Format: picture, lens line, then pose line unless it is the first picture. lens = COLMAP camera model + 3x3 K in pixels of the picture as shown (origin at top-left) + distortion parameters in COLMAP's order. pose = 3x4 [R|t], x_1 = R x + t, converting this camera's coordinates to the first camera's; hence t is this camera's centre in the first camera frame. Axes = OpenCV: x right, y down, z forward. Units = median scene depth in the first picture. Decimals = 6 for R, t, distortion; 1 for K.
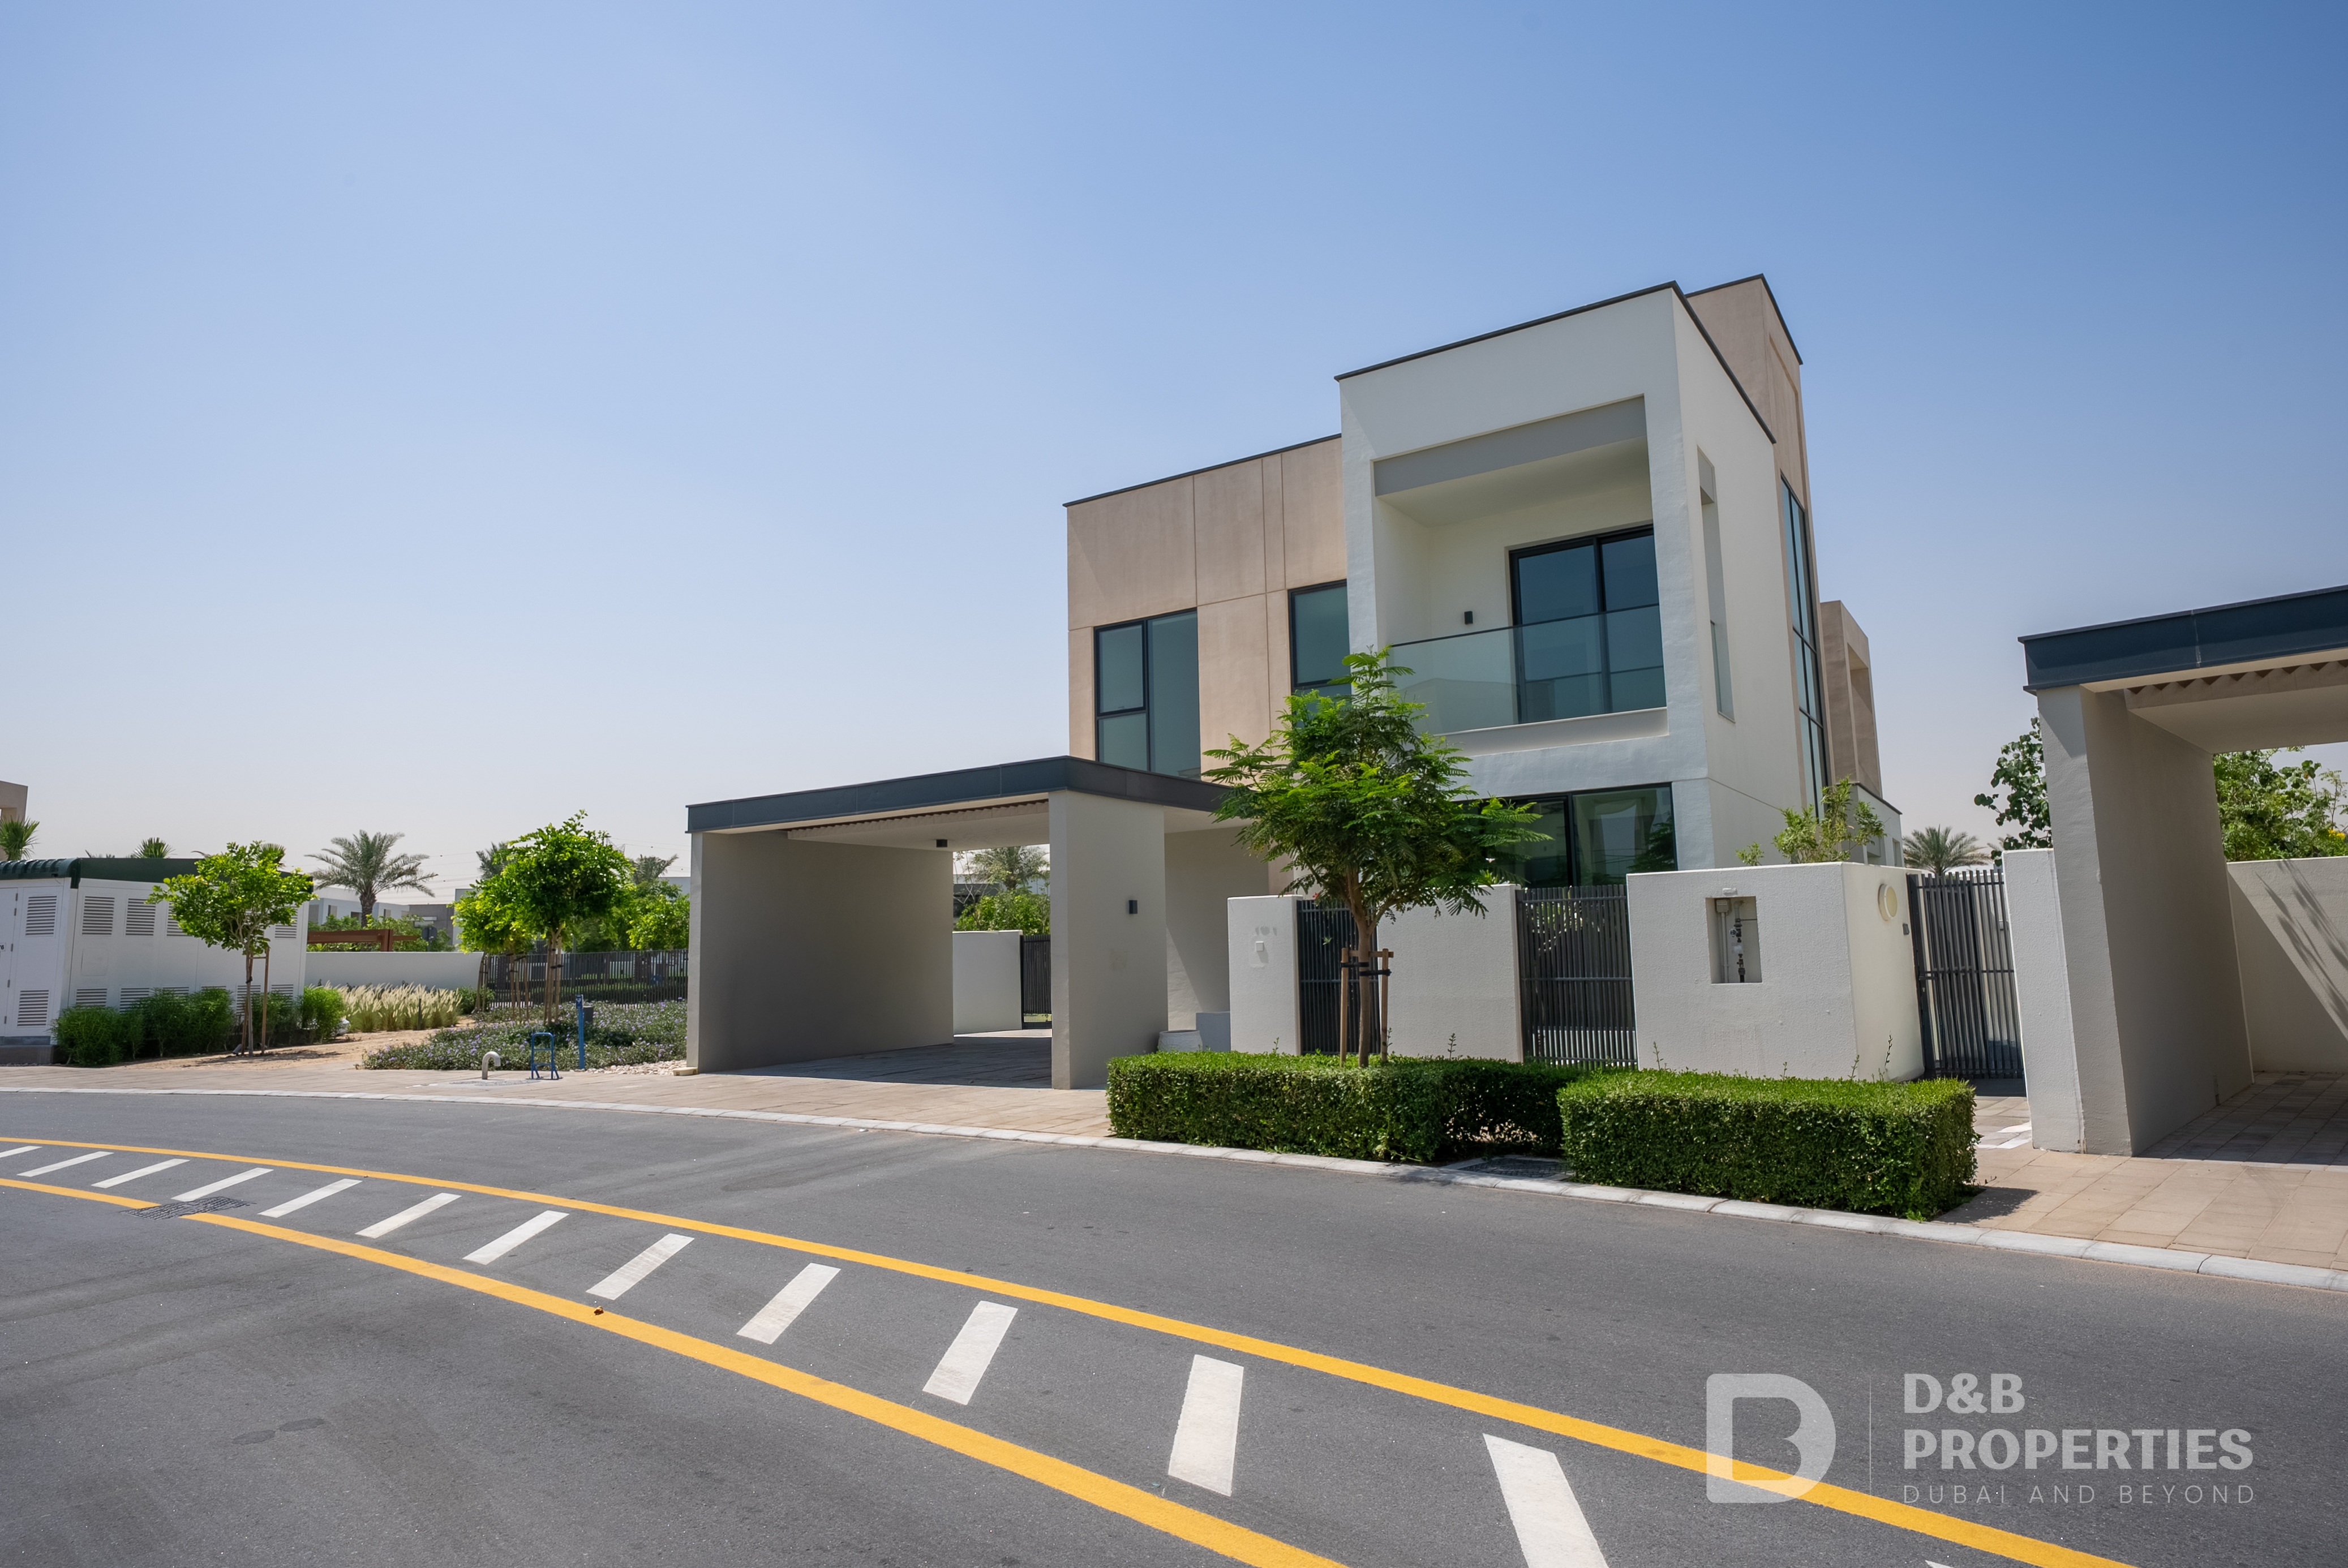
lens RADIAL K [[1411.2, 0, 1174.0], [0, 1411.2, 784.0], [0, 0, 1]] dist [0.042456, 0.000109]
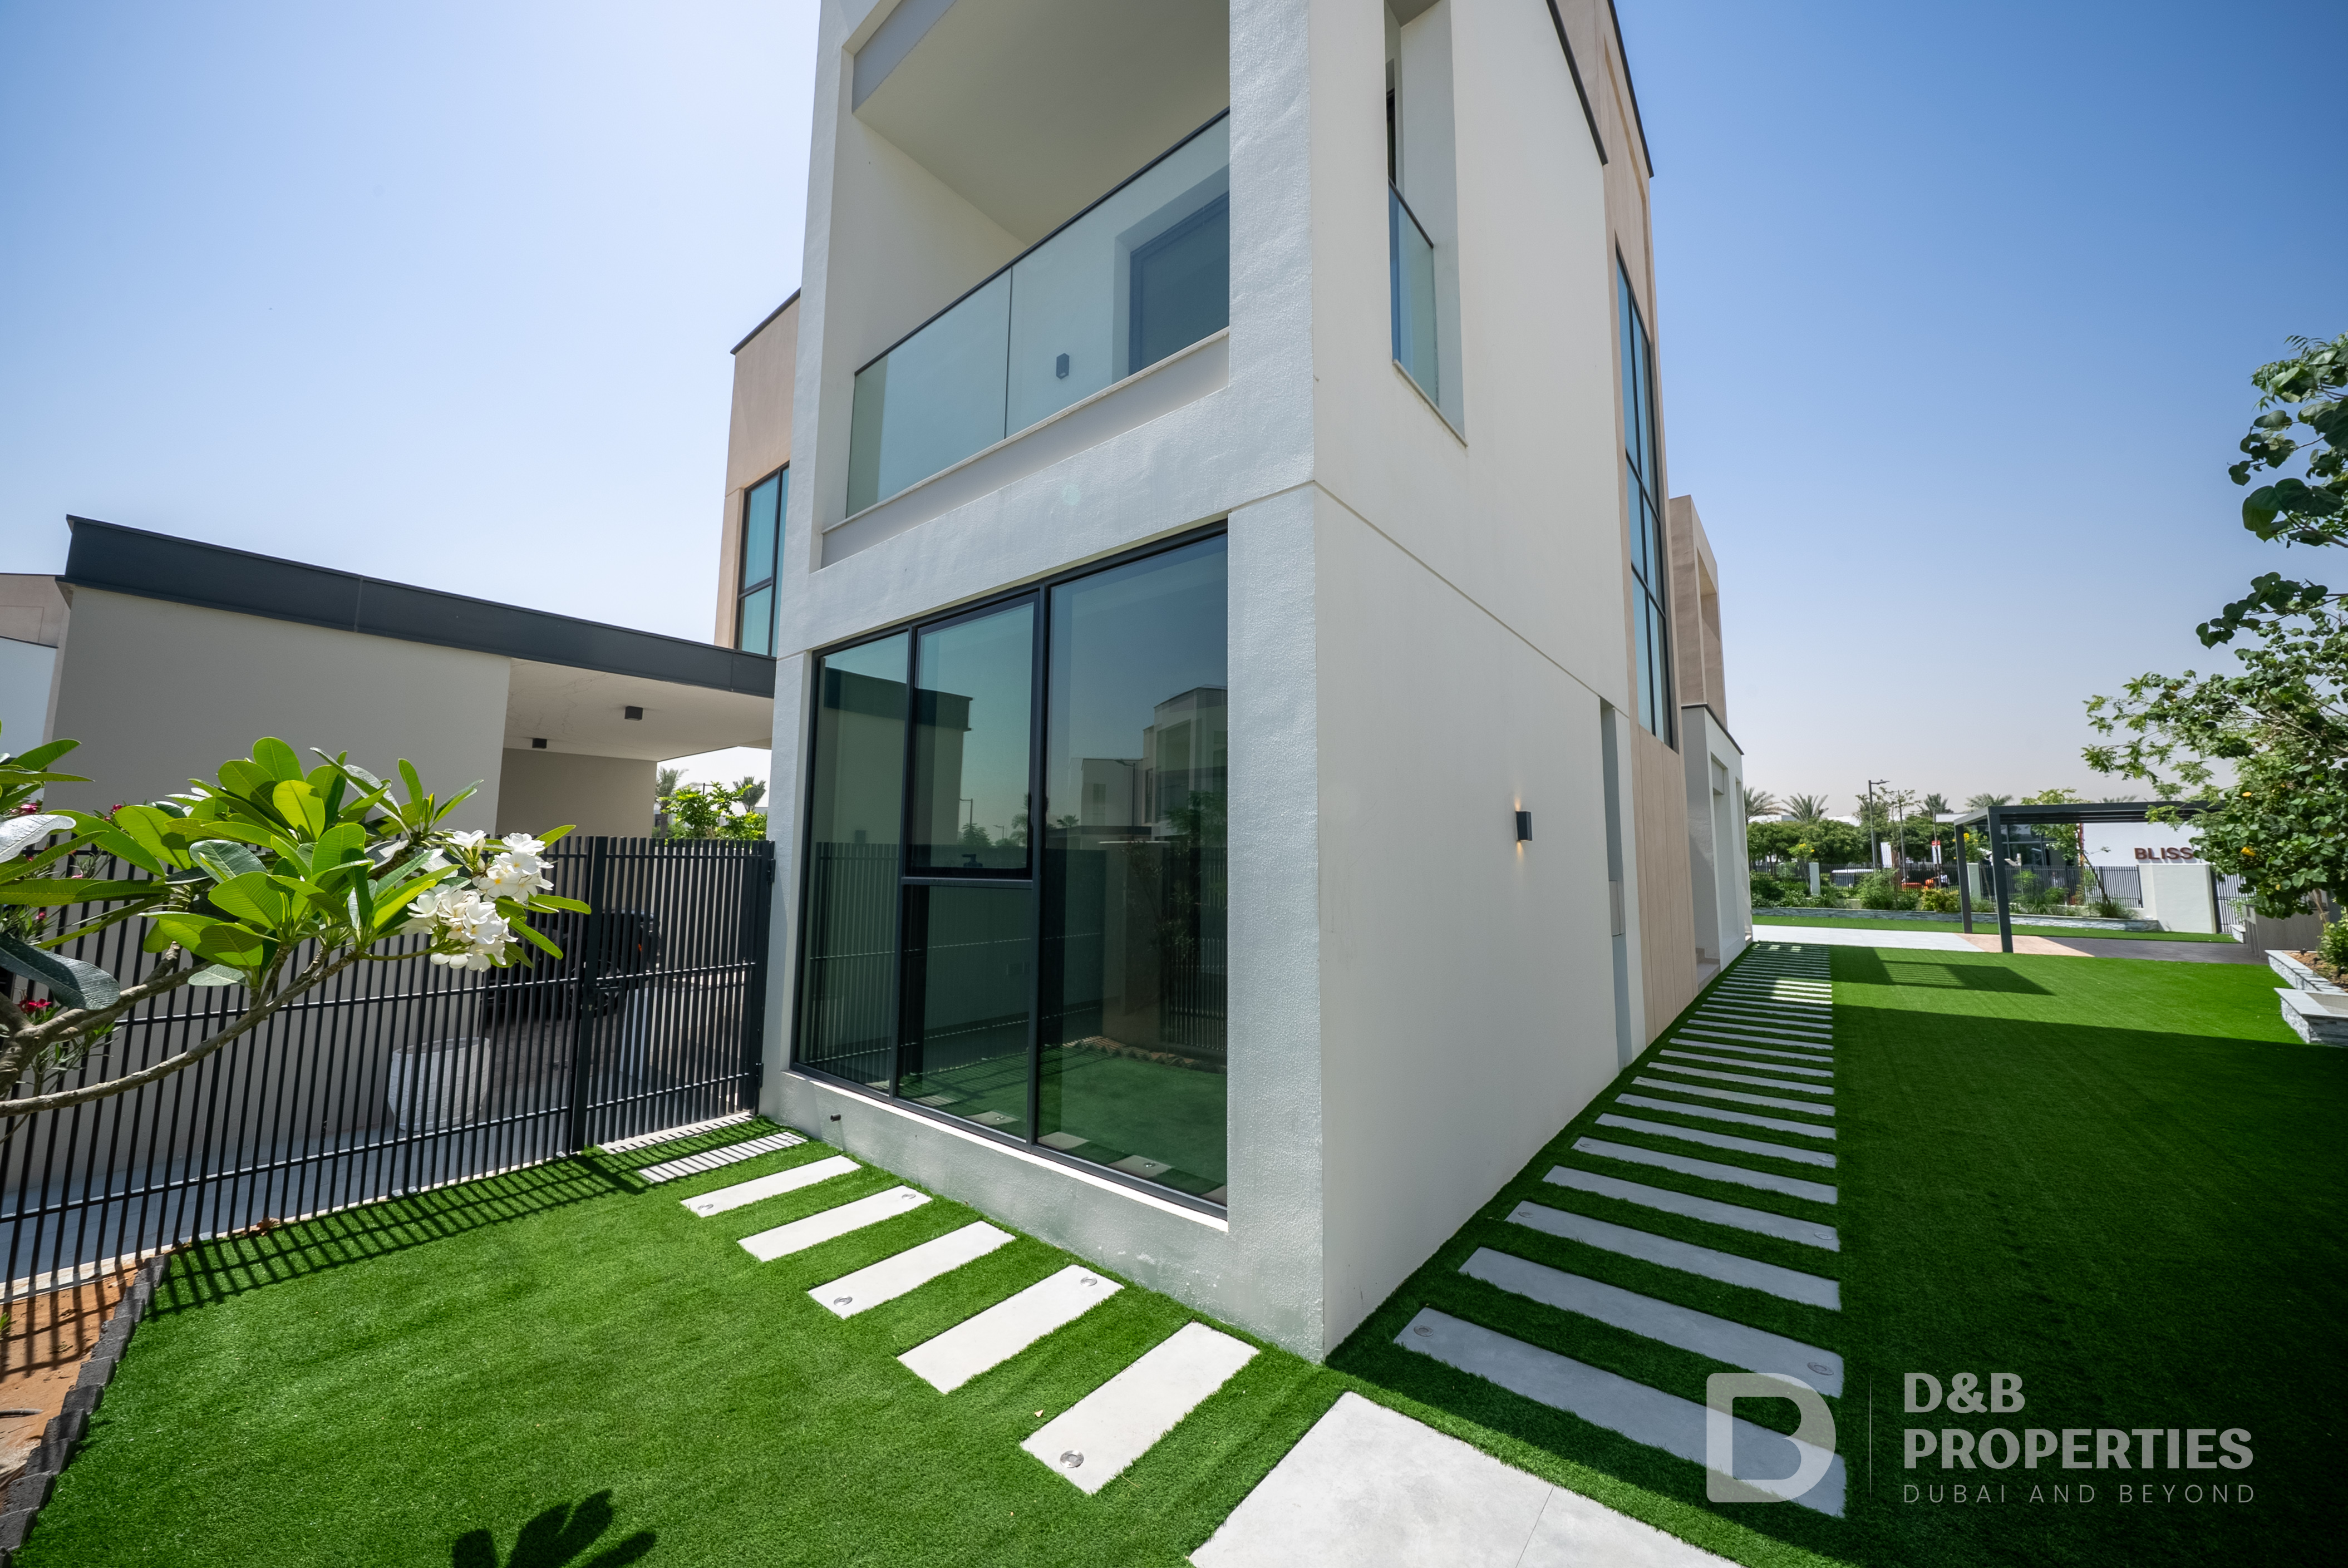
lens RADIAL K [[807.0, 0, 1176.3], [0, 807.0, 774.9], [0, 0, 1]] dist [-0.000120, 0.000000]
pose [[0.993421, 0.021152, -0.112550, 0.252373], [-0.018797, 0.999582, 0.021949, 0.041700], [0.112968, -0.019689, 0.993404, 0.555216]]
